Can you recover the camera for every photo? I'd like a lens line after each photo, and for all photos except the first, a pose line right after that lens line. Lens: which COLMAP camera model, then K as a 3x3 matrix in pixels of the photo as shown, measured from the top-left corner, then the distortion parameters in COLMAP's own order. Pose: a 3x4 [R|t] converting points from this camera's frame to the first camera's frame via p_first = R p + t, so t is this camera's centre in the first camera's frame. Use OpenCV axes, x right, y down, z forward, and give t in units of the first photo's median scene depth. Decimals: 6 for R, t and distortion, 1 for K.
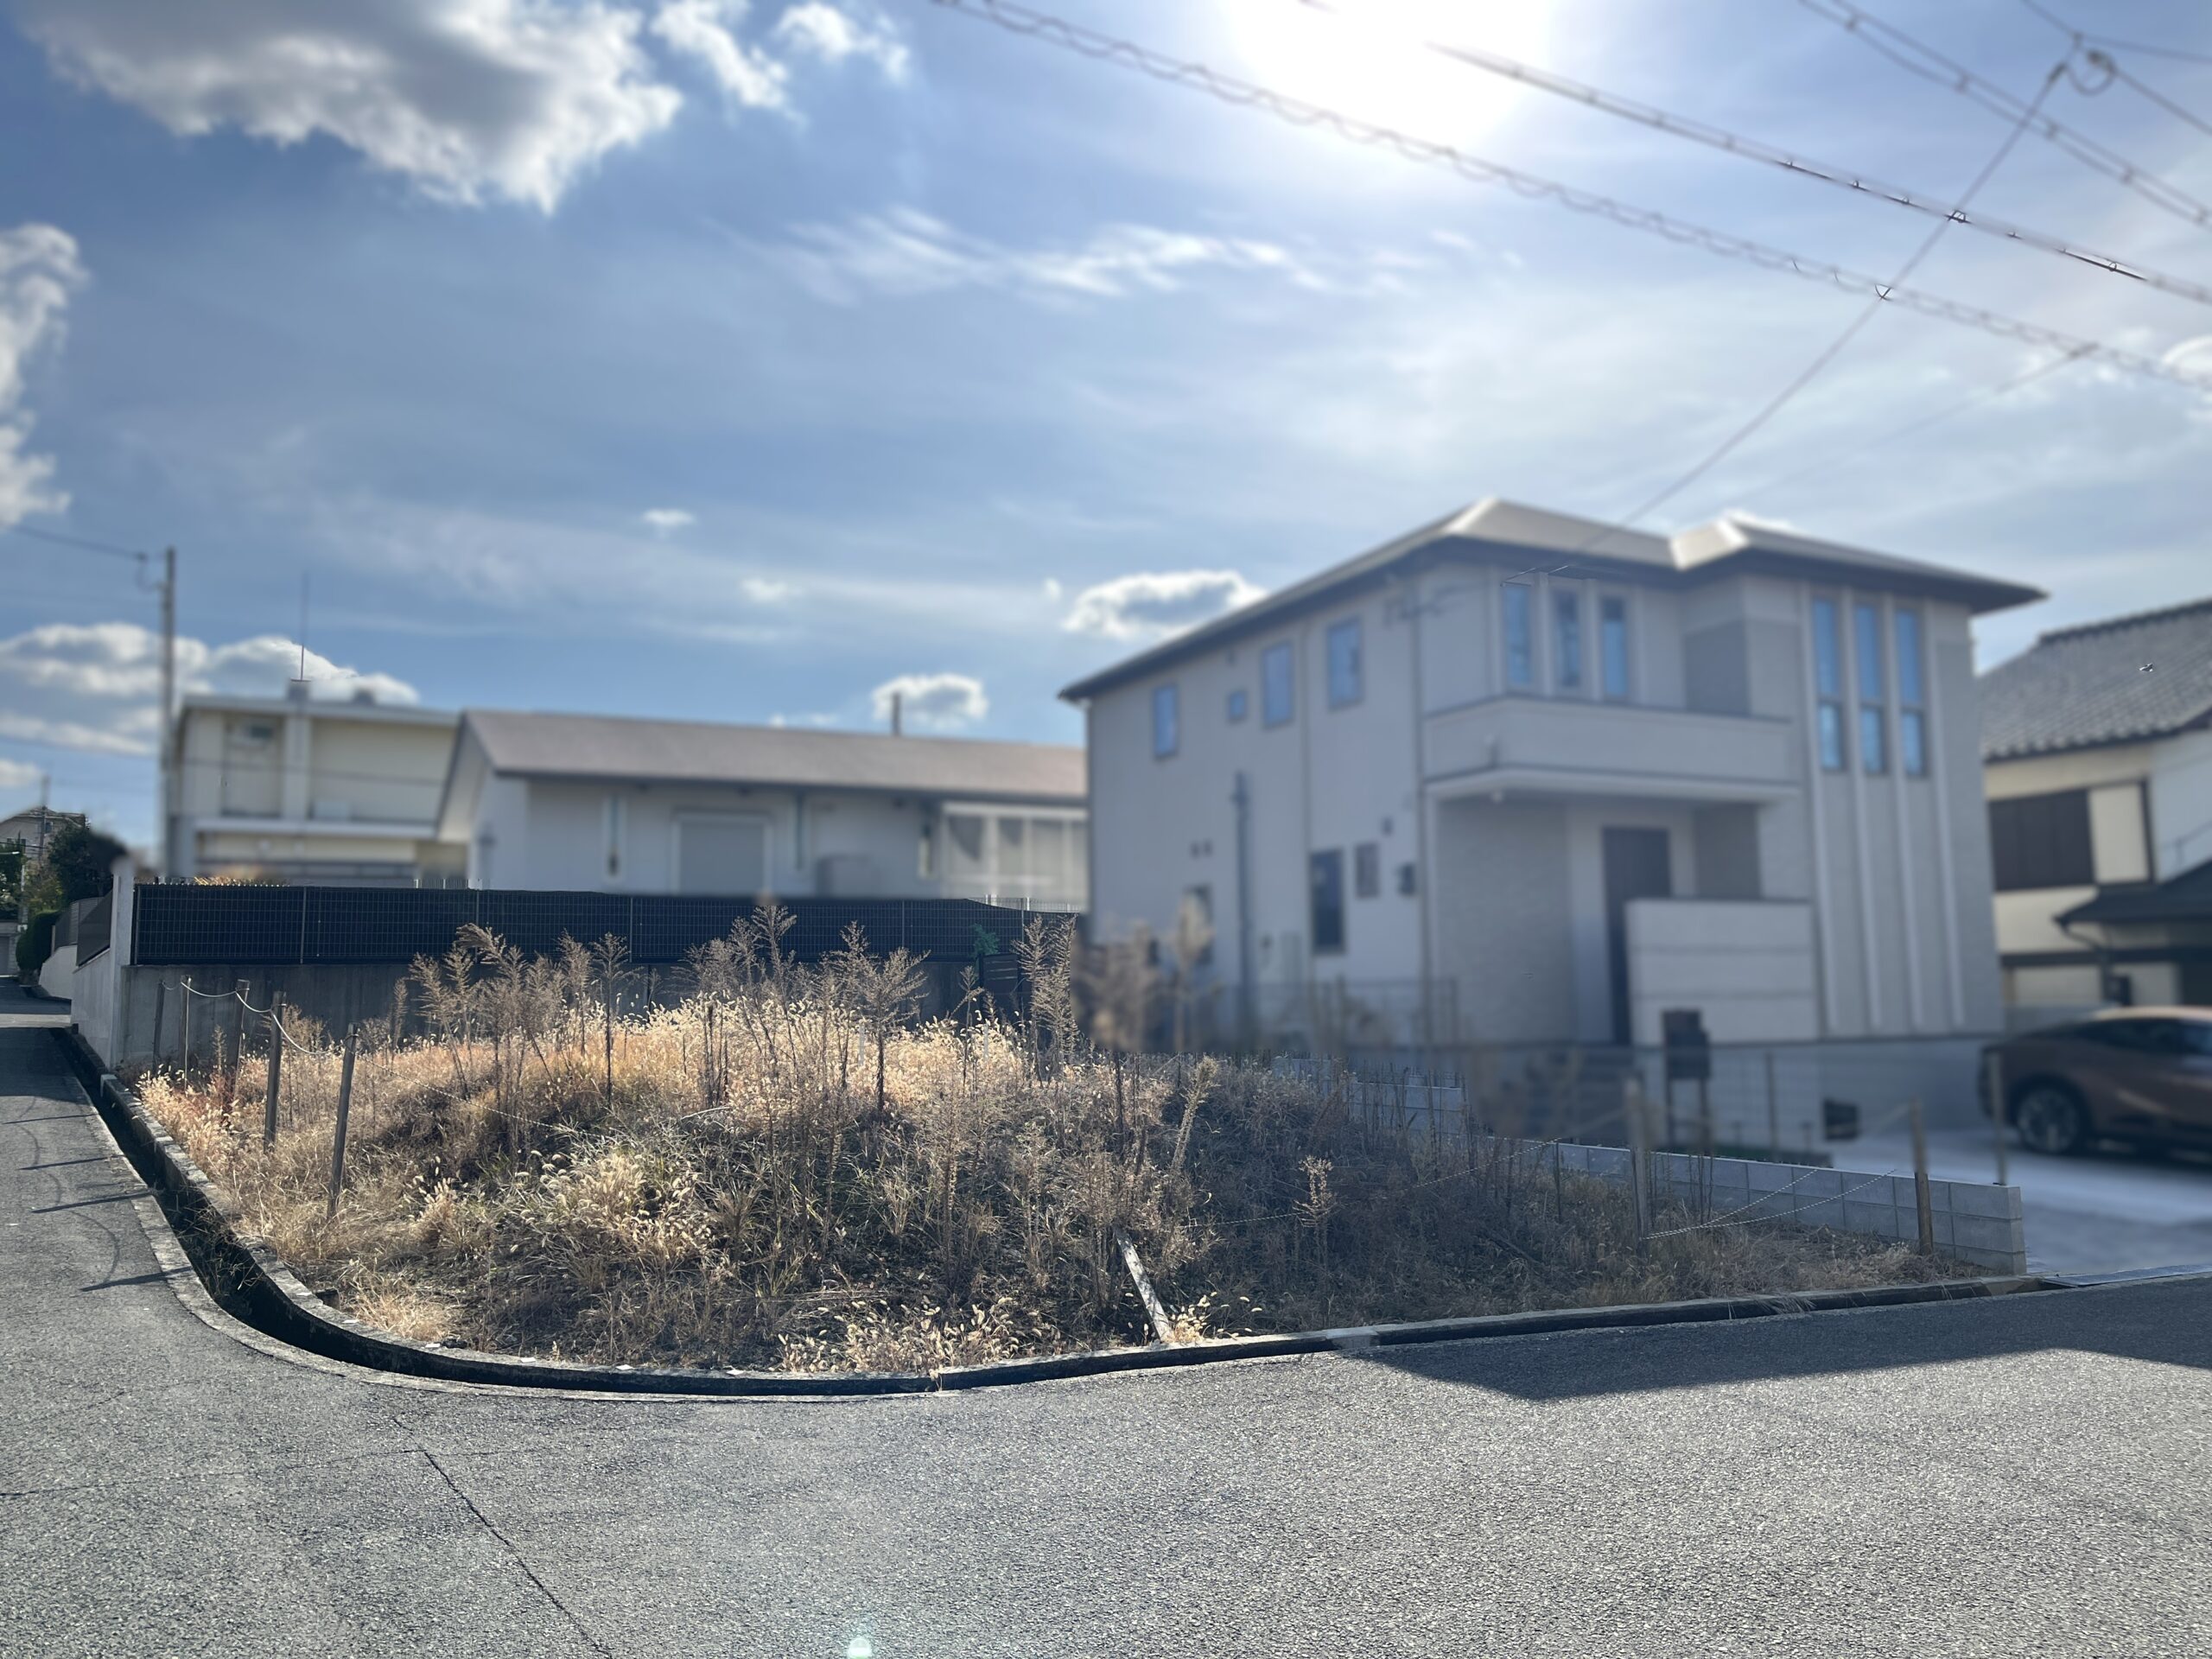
lens RADIAL K [[1666.7, 0, 1119.8], [0, 1666.7, 790.3], [0, 0, 1]] dist [0.068794, -0.091174]
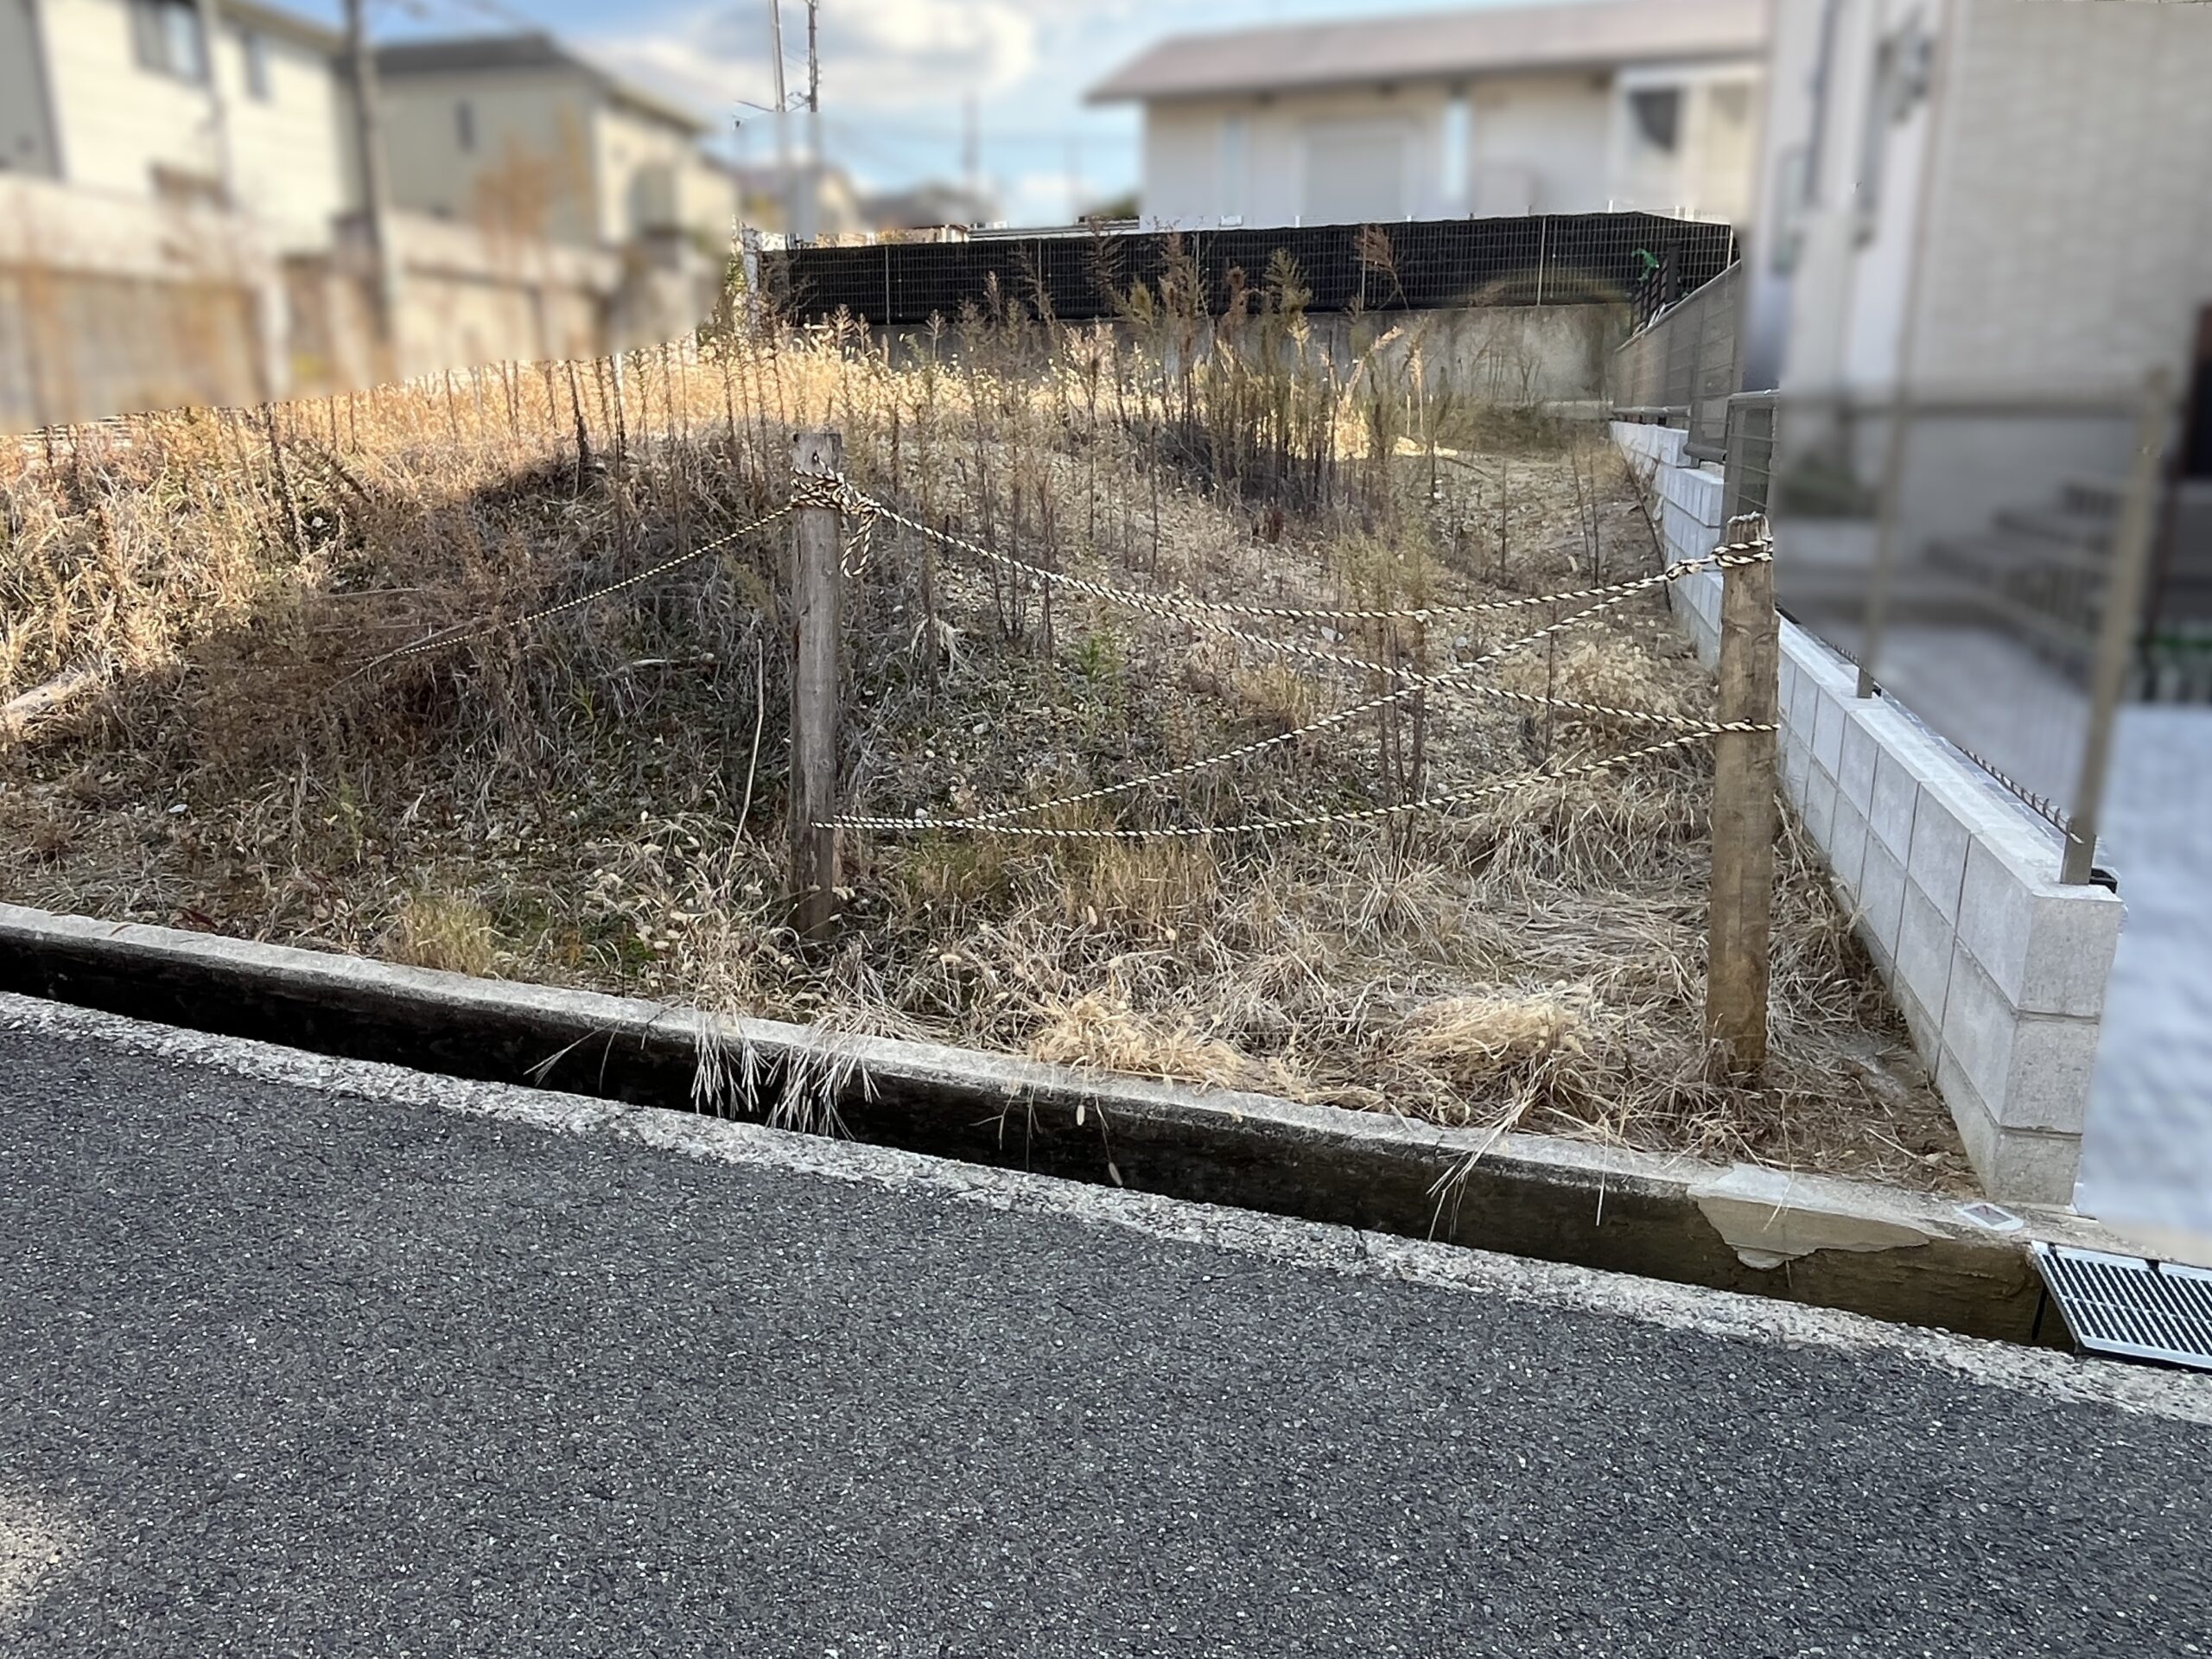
lens RADIAL K [[1546.8, 0, 1031.2], [0, 1546.8, 820.0], [0, 0, 1]] dist [-0.001118, 0.001600]
pose [[0.701430, 0.188324, -0.687408, 0.331217], [0.092477, 0.932260, 0.349769, 0.073810], [0.706713, -0.308908, 0.636500, 0.429126]]
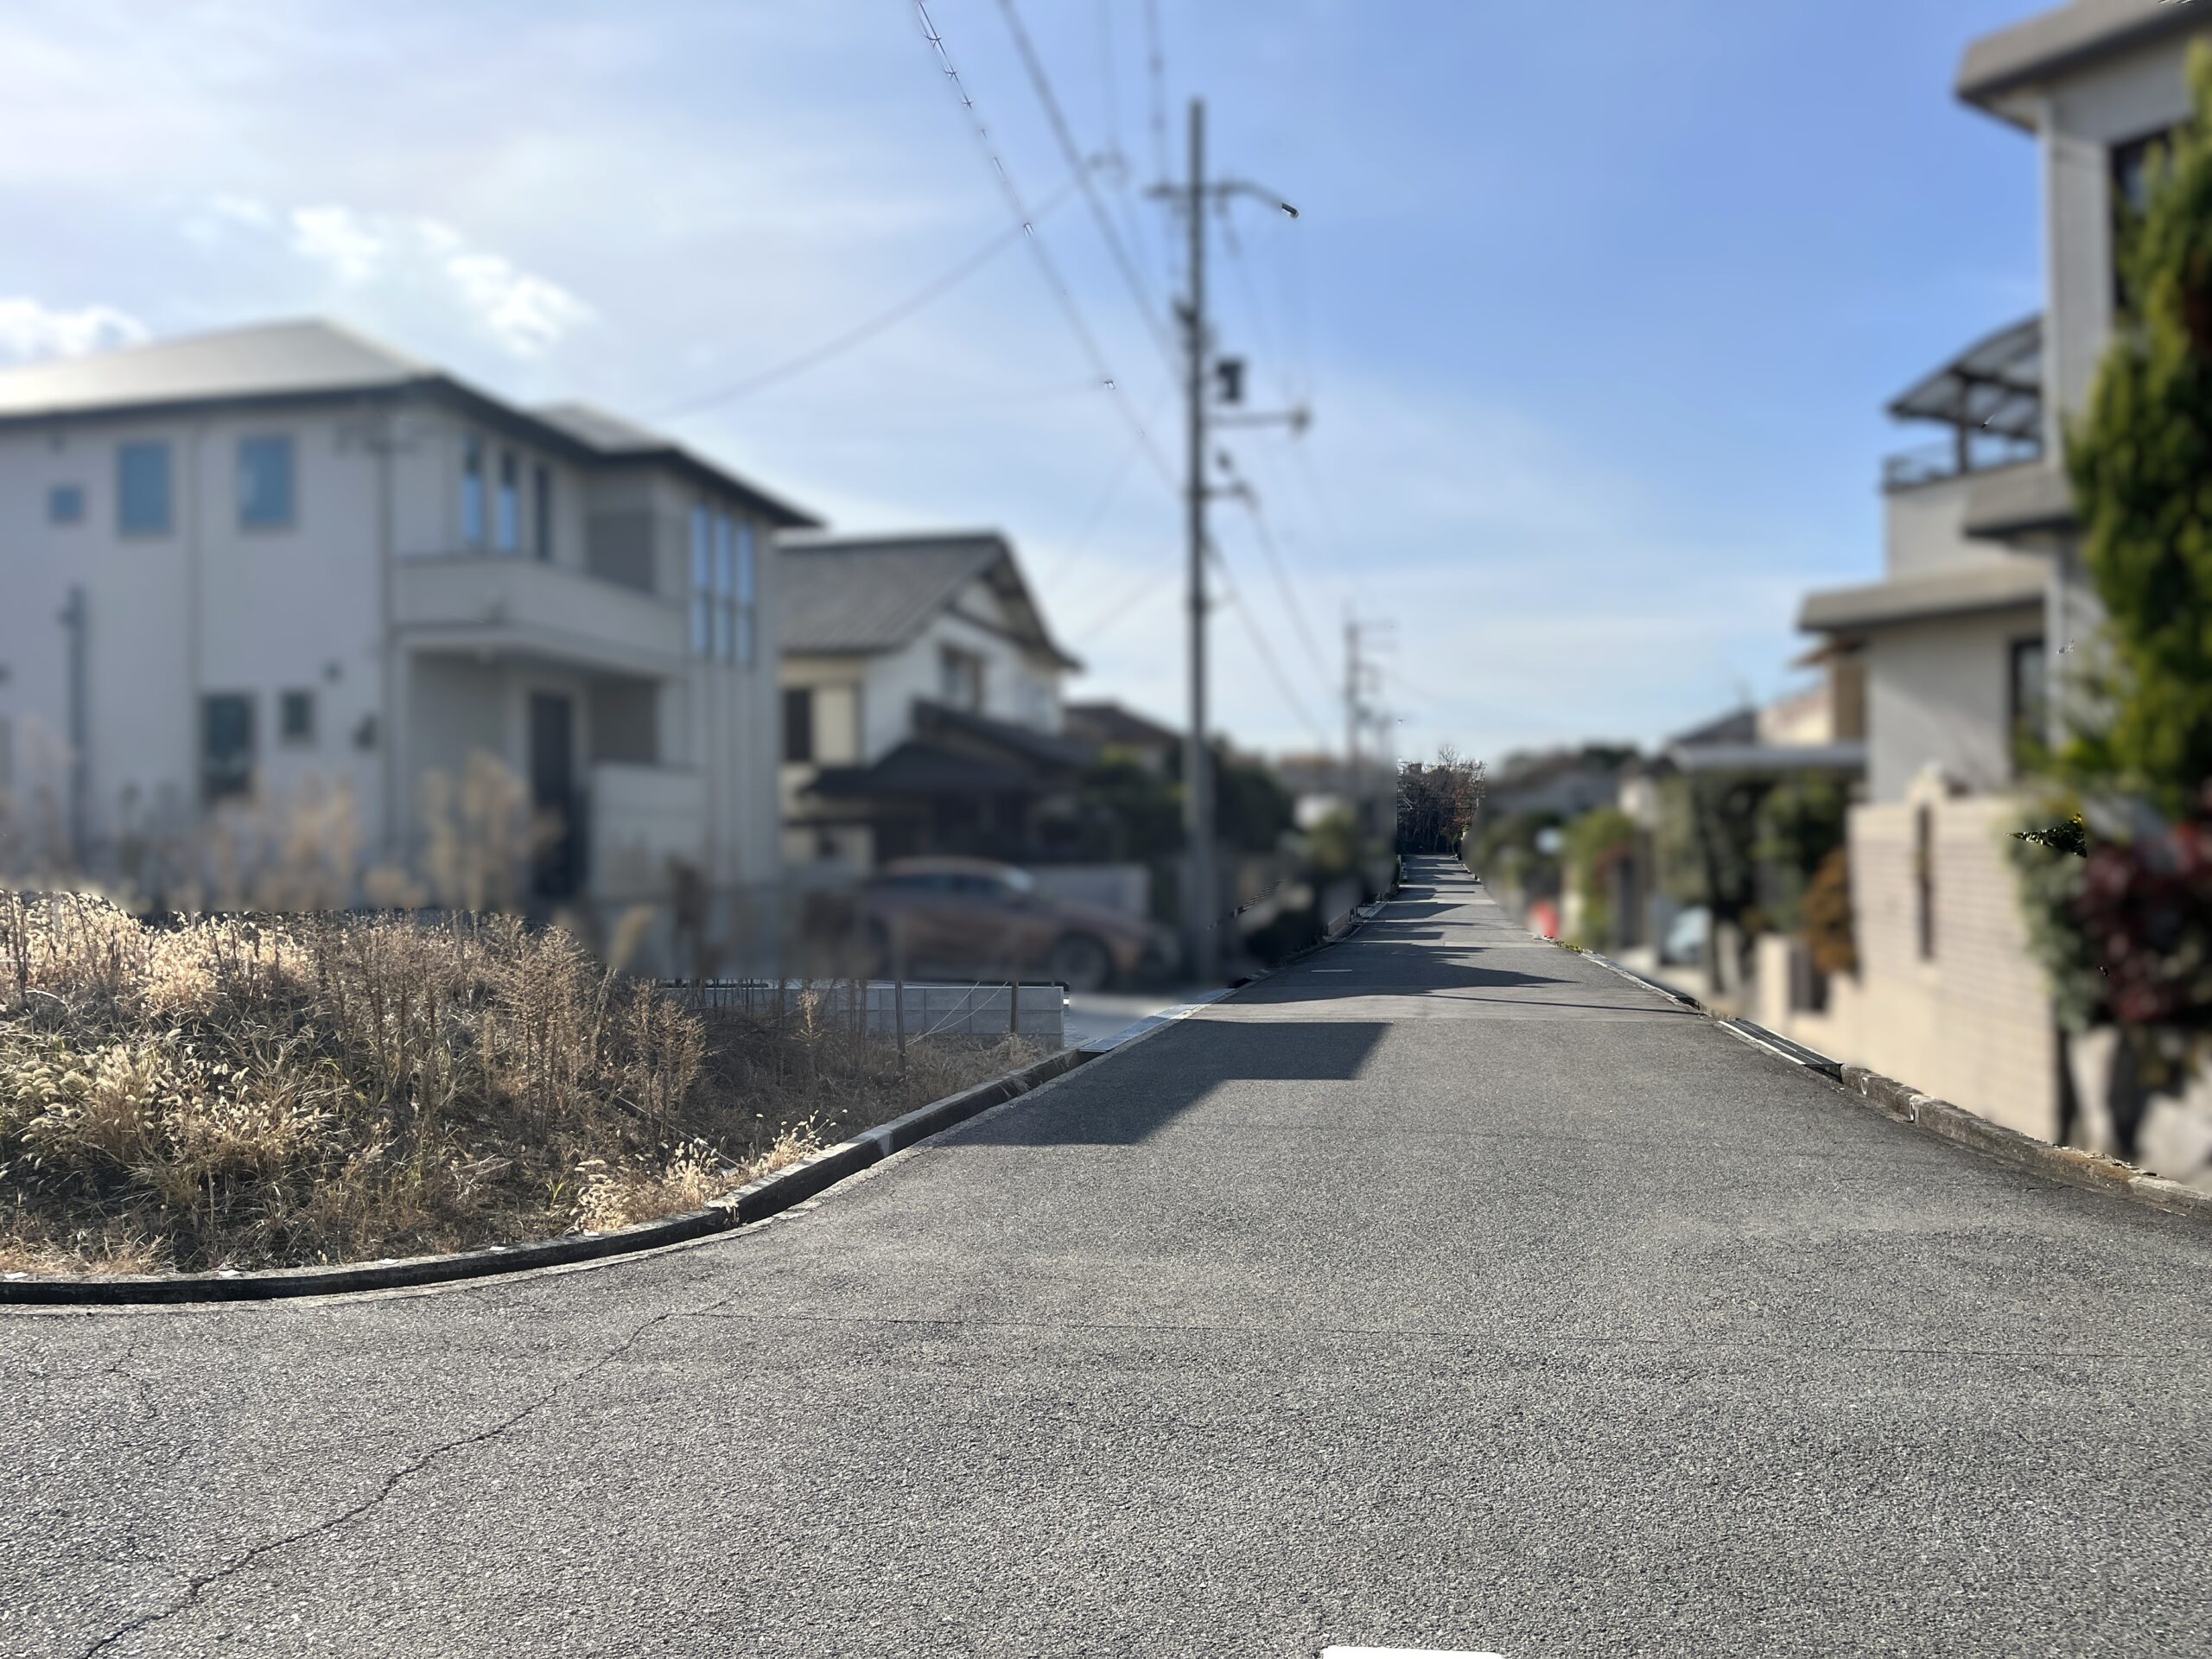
lens RADIAL K [[1666.7, 0, 1125.5], [0, 1666.7, 844.7], [0, 0, 1]] dist [0.068794, -0.091174]
pose [[0.611564, 0.005000, 0.791179, -0.303922], [-0.095534, 0.993130, 0.067570, 0.010829], [-0.785406, -0.116908, 0.607840, 0.075407]]
